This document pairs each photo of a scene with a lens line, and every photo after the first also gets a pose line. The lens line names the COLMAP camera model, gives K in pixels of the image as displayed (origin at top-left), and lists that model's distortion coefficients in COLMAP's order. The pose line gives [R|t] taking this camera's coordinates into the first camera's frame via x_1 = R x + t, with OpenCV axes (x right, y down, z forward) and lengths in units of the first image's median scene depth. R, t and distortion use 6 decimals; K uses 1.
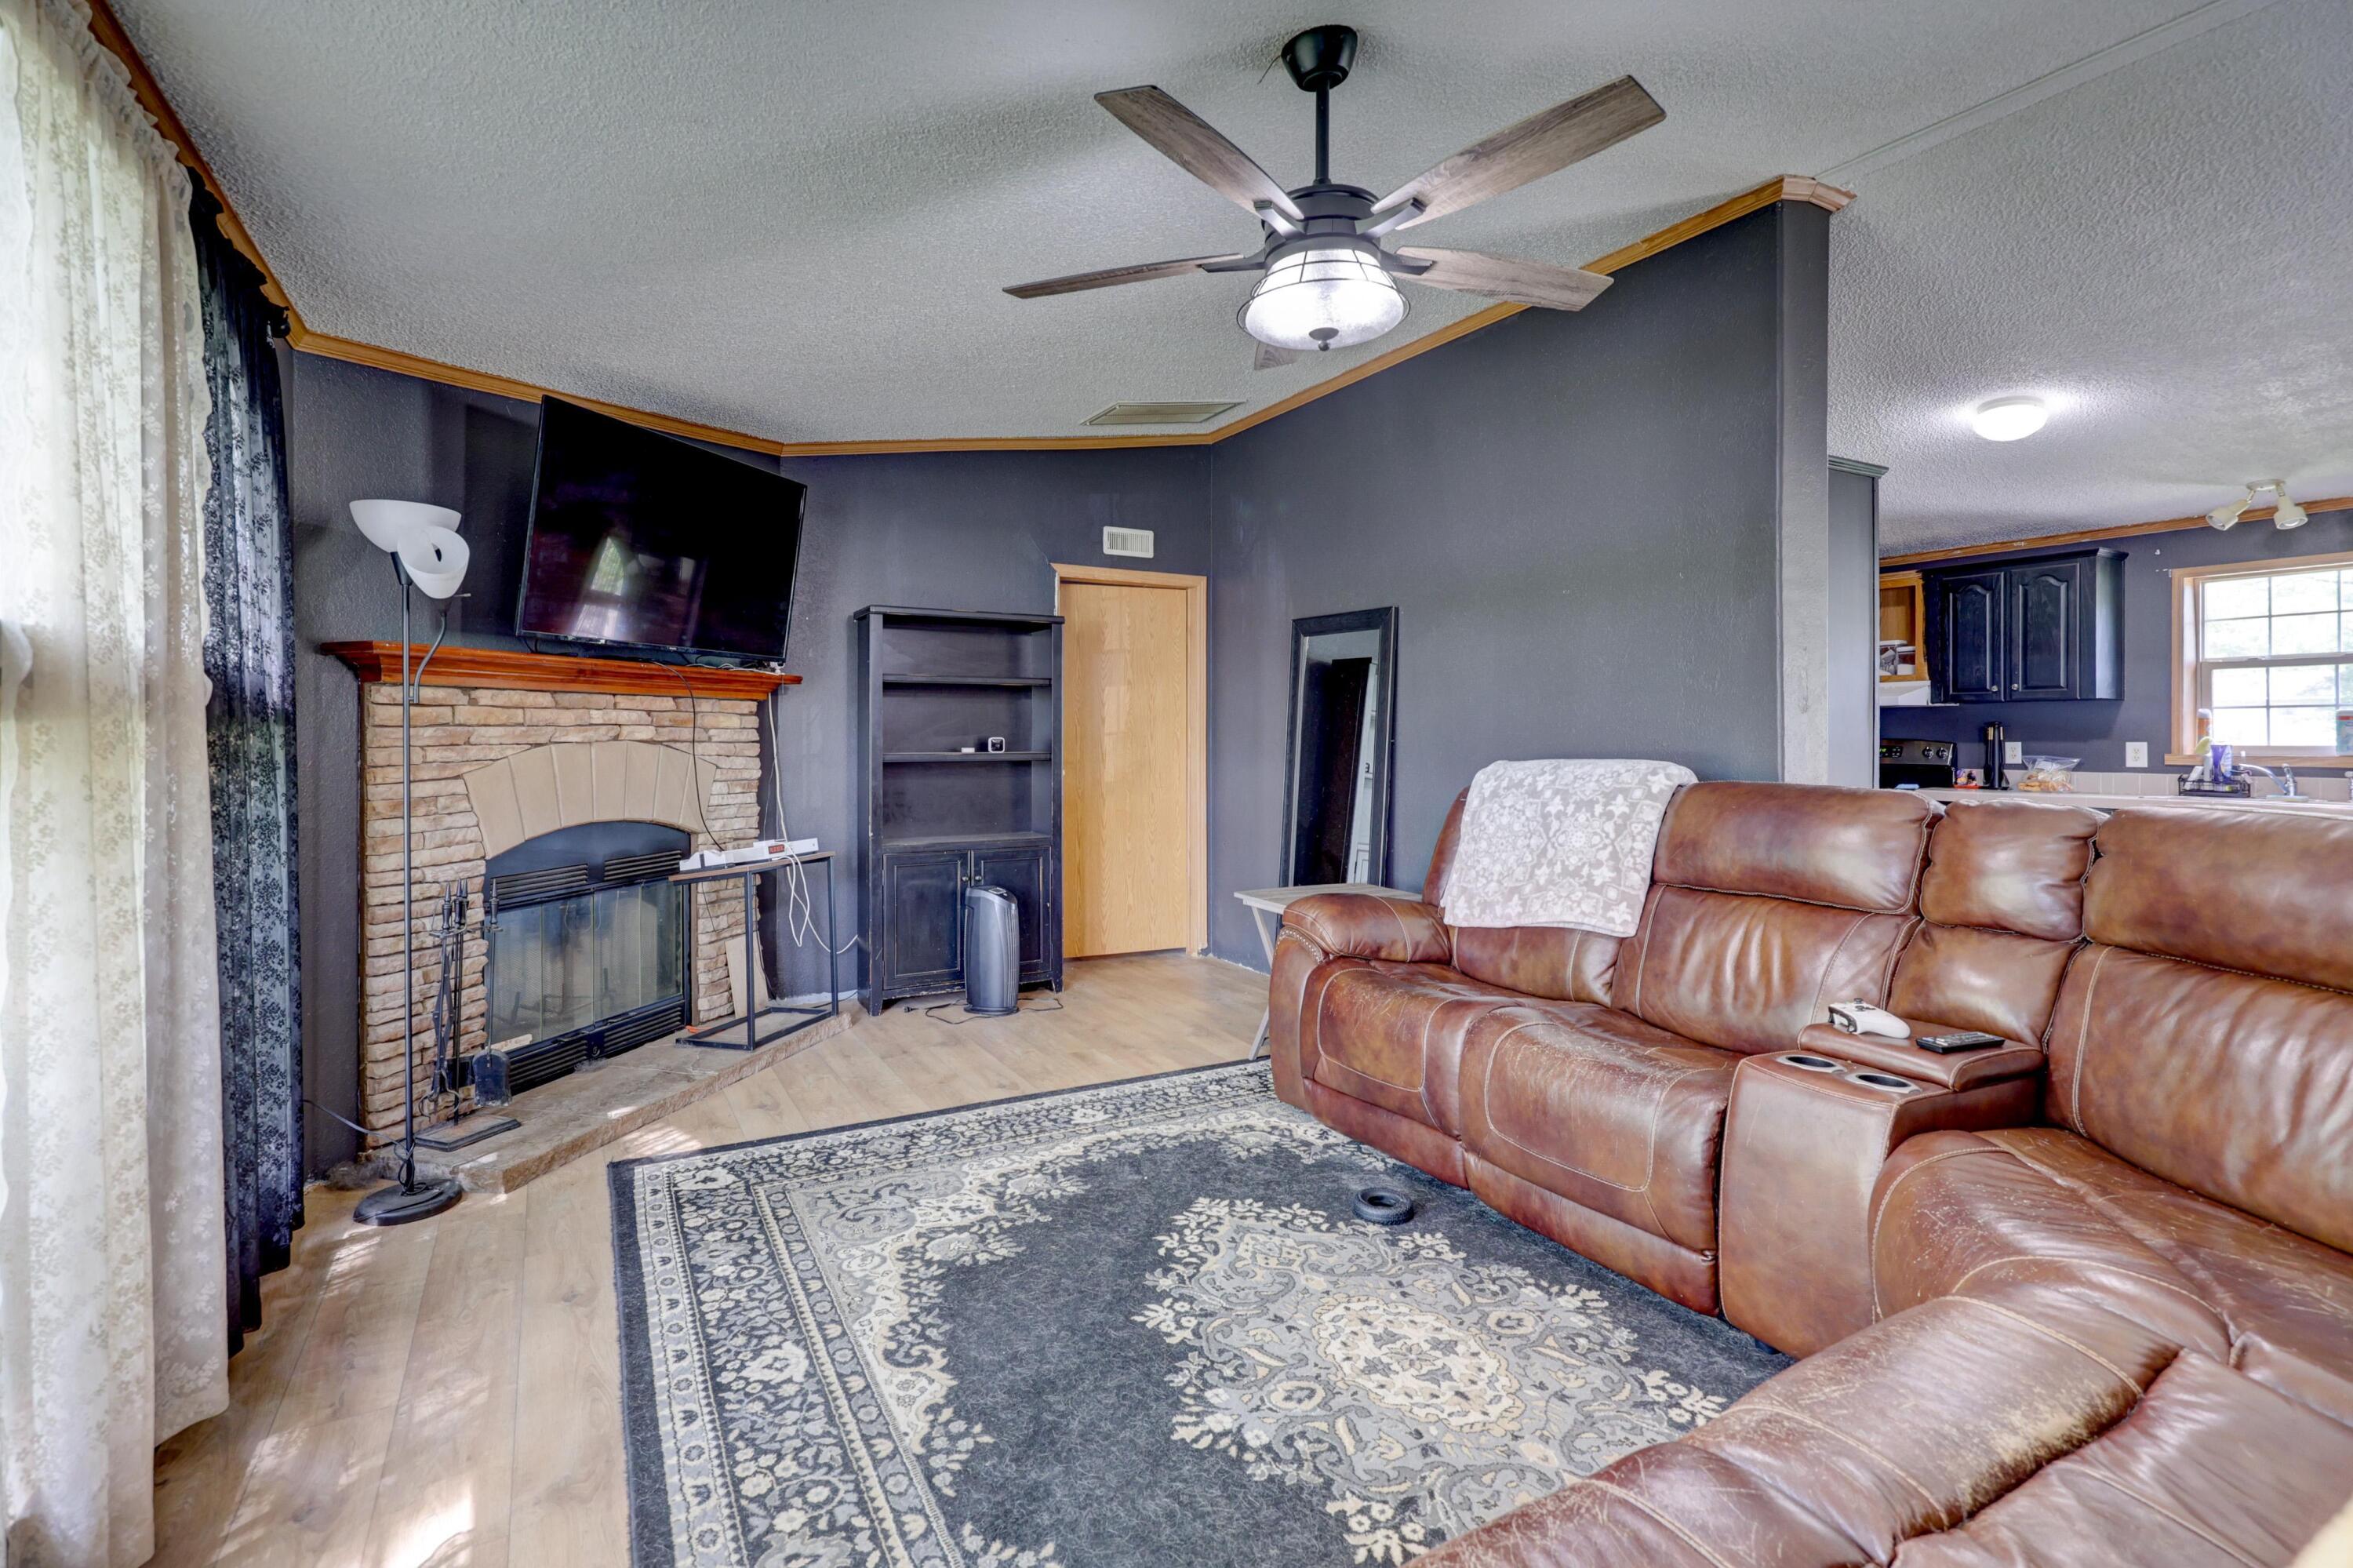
lens RADIAL K [[1084.9, 0, 1174.0], [0, 1084.9, 728.1], [0, 0, 1]] dist [-0.000701, 0.000256]
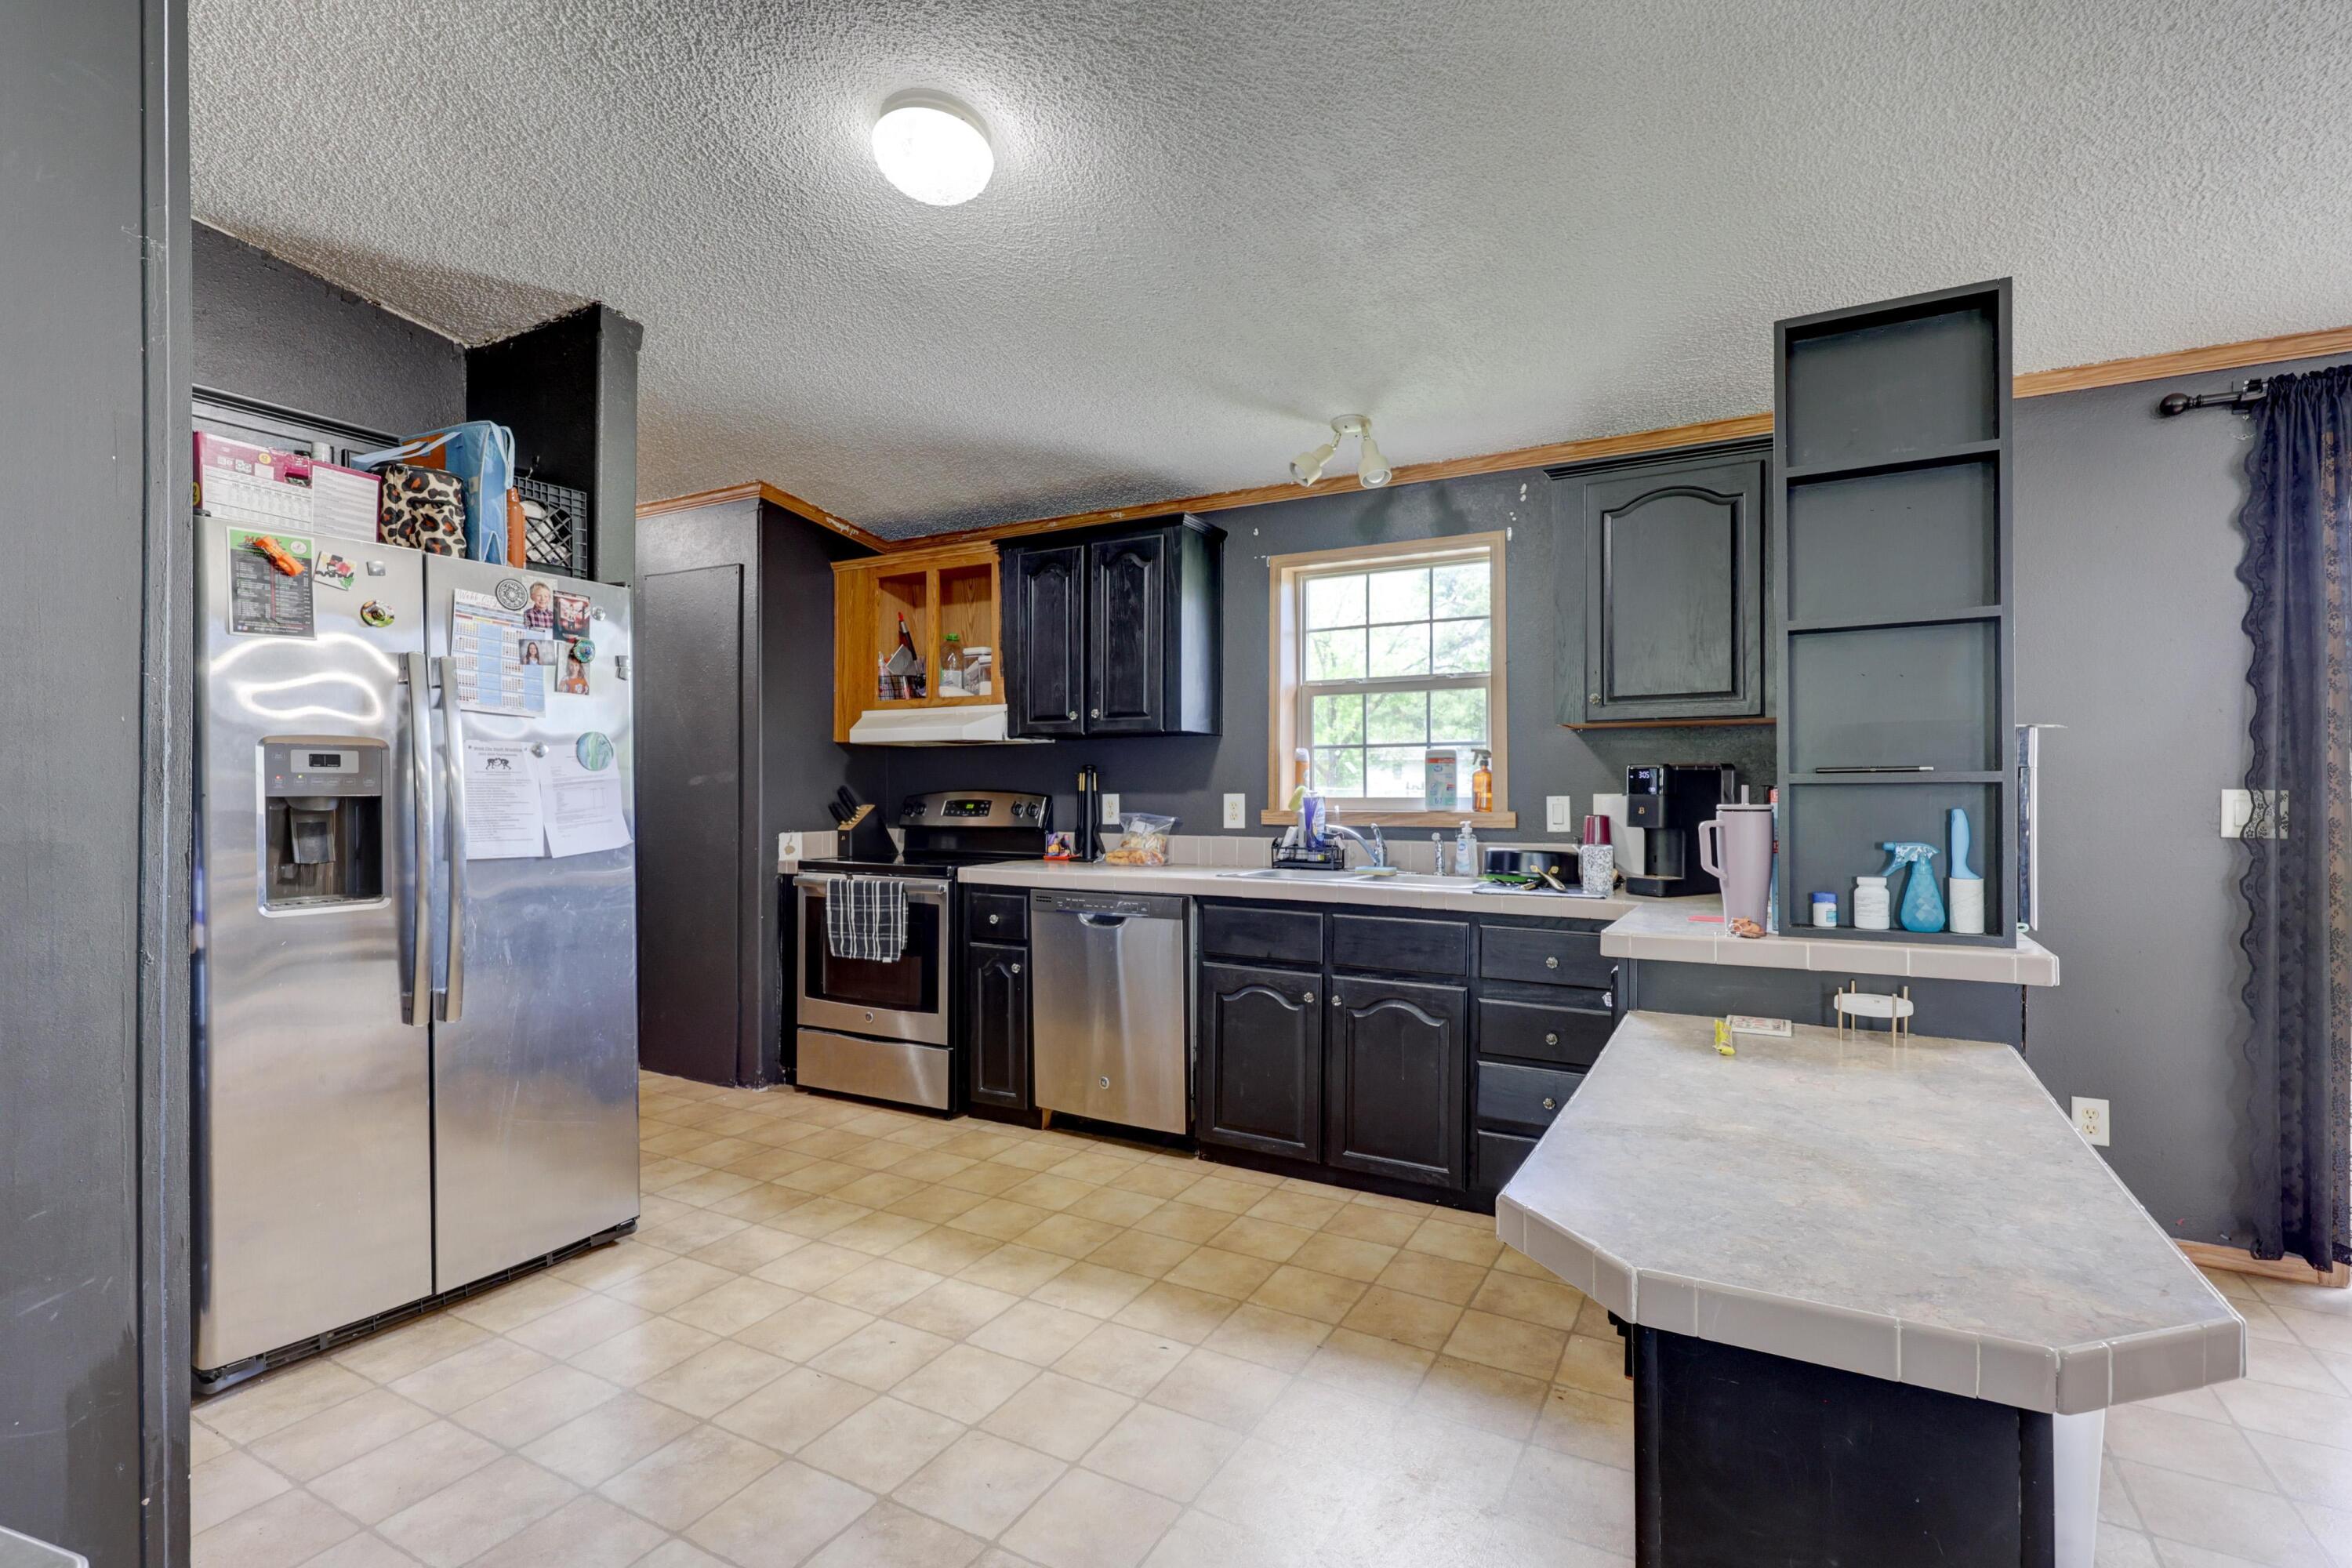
lens RADIAL K [[1051.9, 0, 1176.0], [0, 1051.9, 784.0], [0, 0, 1]] dist [0.001029, 0.000325]
pose [[0.854974, 0.001348, 0.518669, 0.489433], [-0.002079, 0.999997, 0.000829, 0.006006], [-0.518667, -0.001787, 0.854974, 0.418637]]
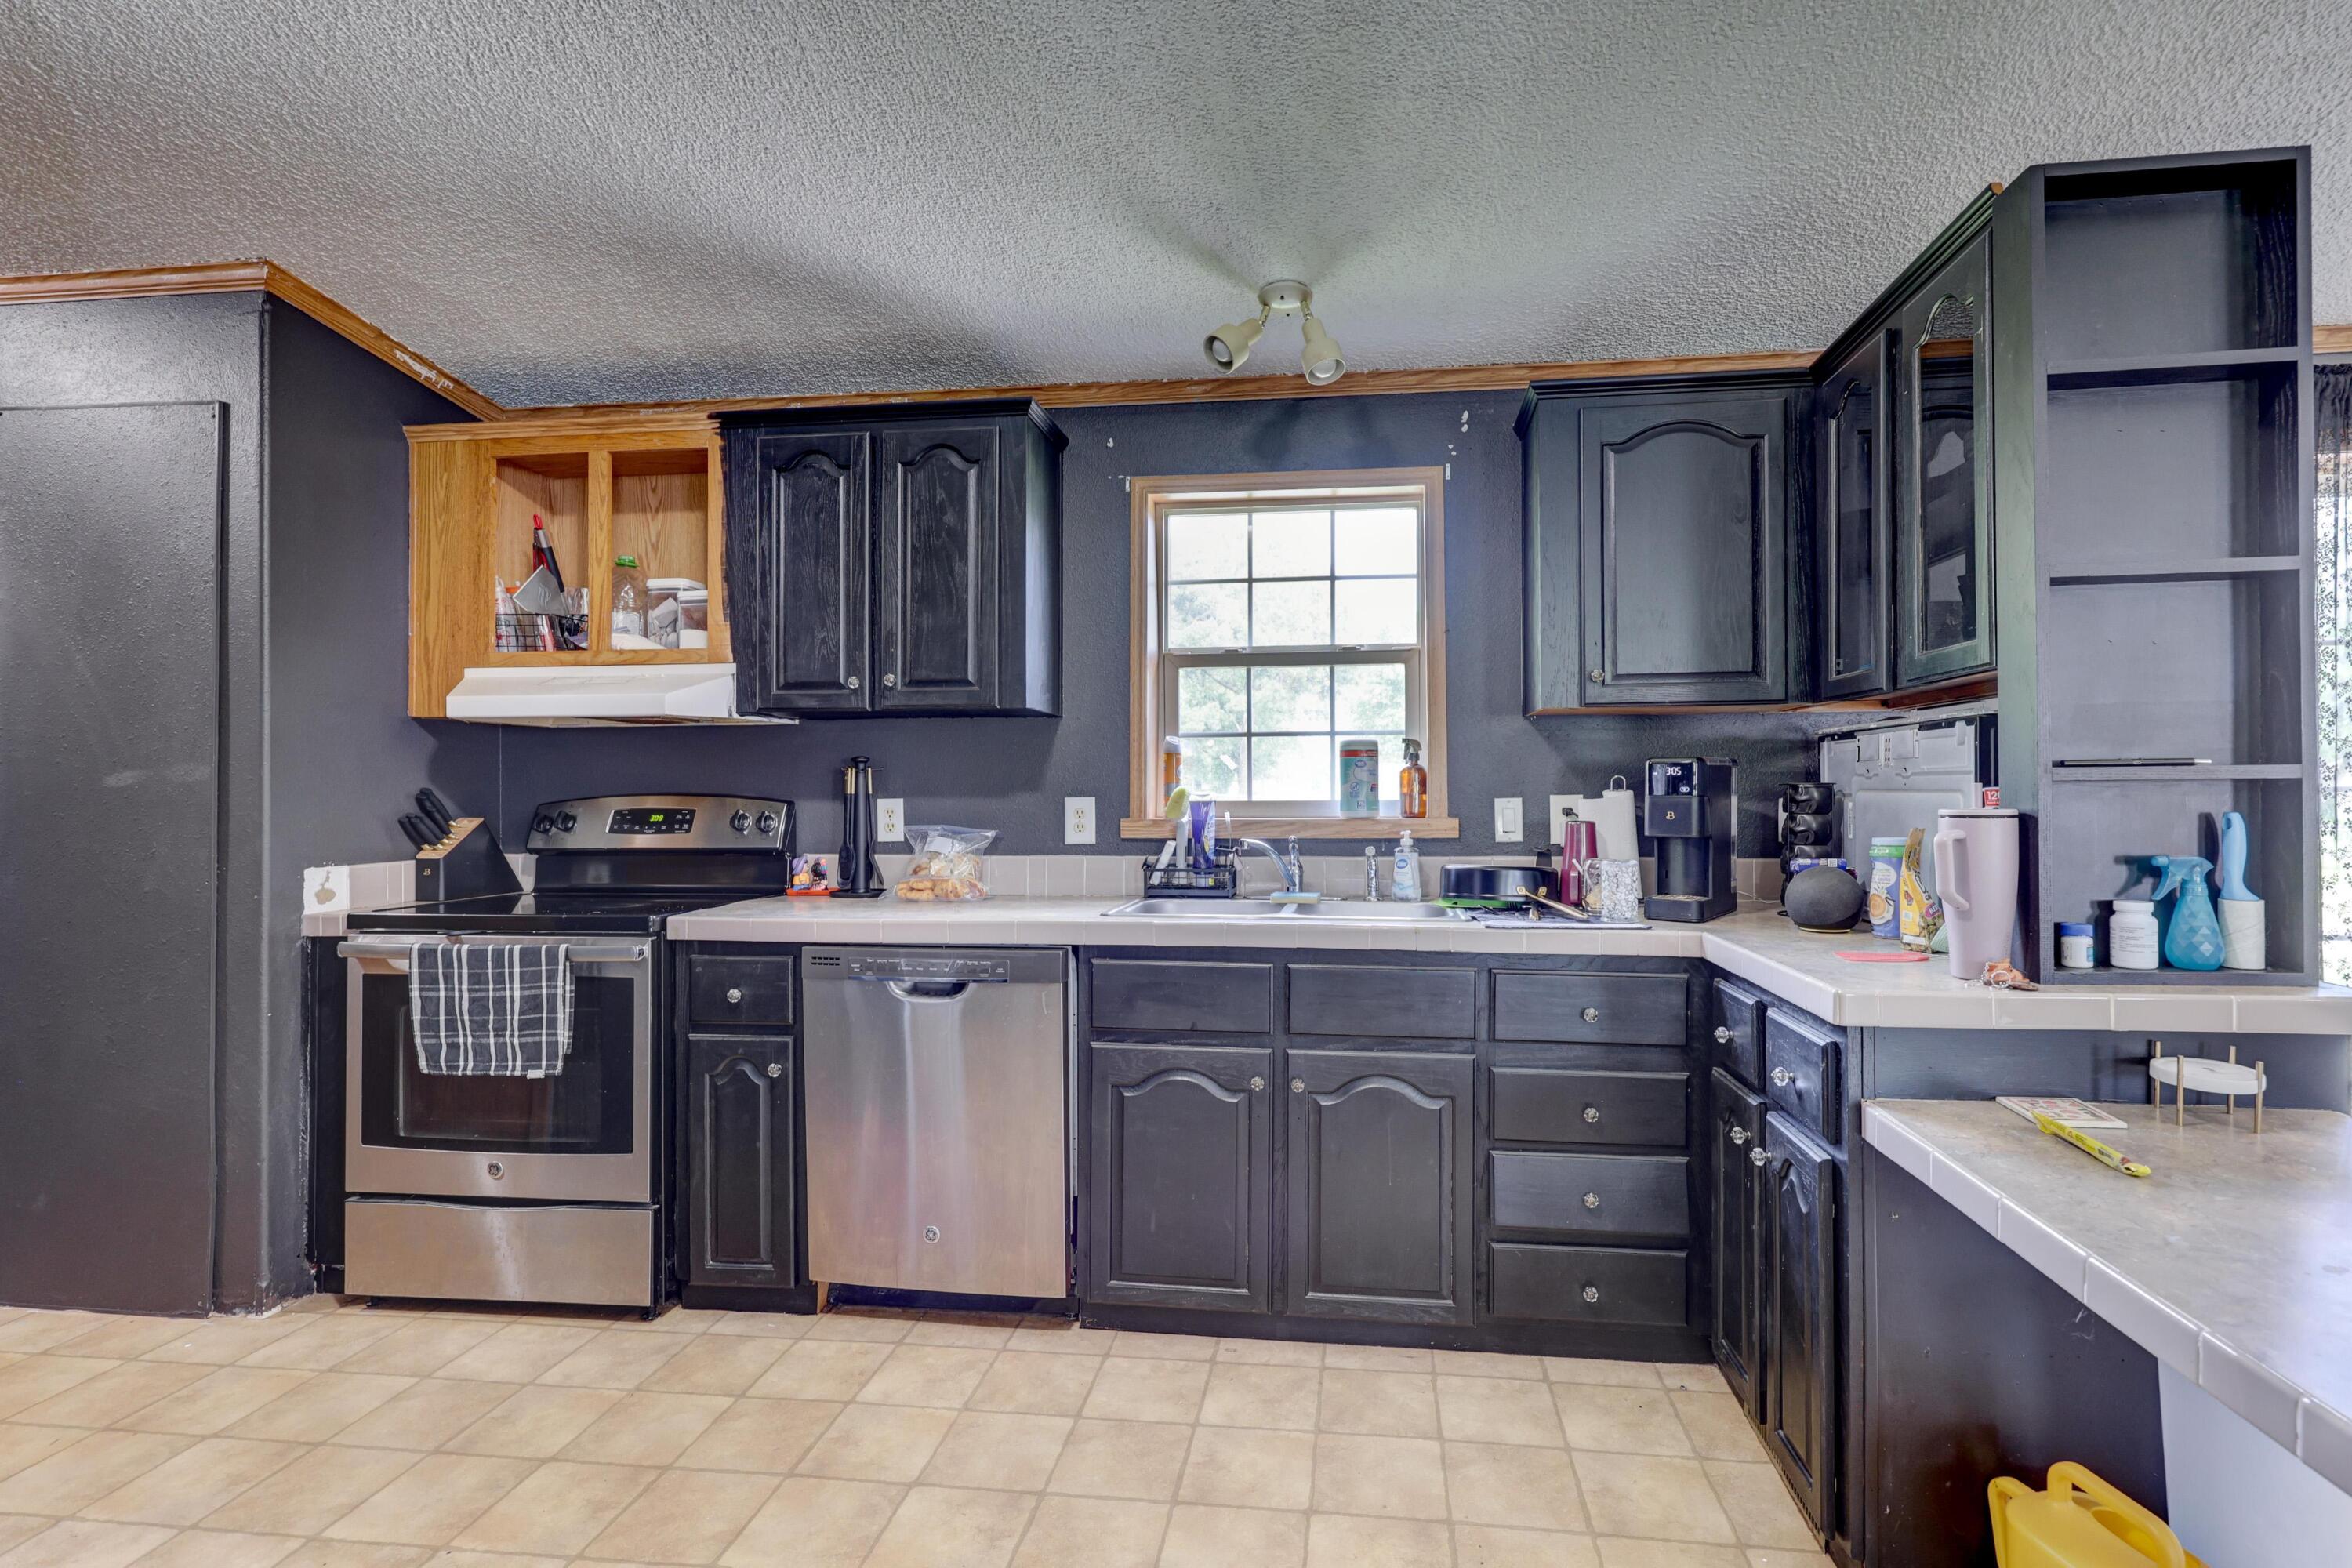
lens RADIAL K [[1089.7, 0, 1216.8], [0, 1089.7, 782.2], [0, 0, 1]] dist [0.001522, -0.000025]
pose [[0.602830, 0.002505, 0.797866, 0.502043], [-0.000596, 0.999996, -0.002689, 0.007091], [-0.797869, 0.001145, 0.602829, 0.624743]]
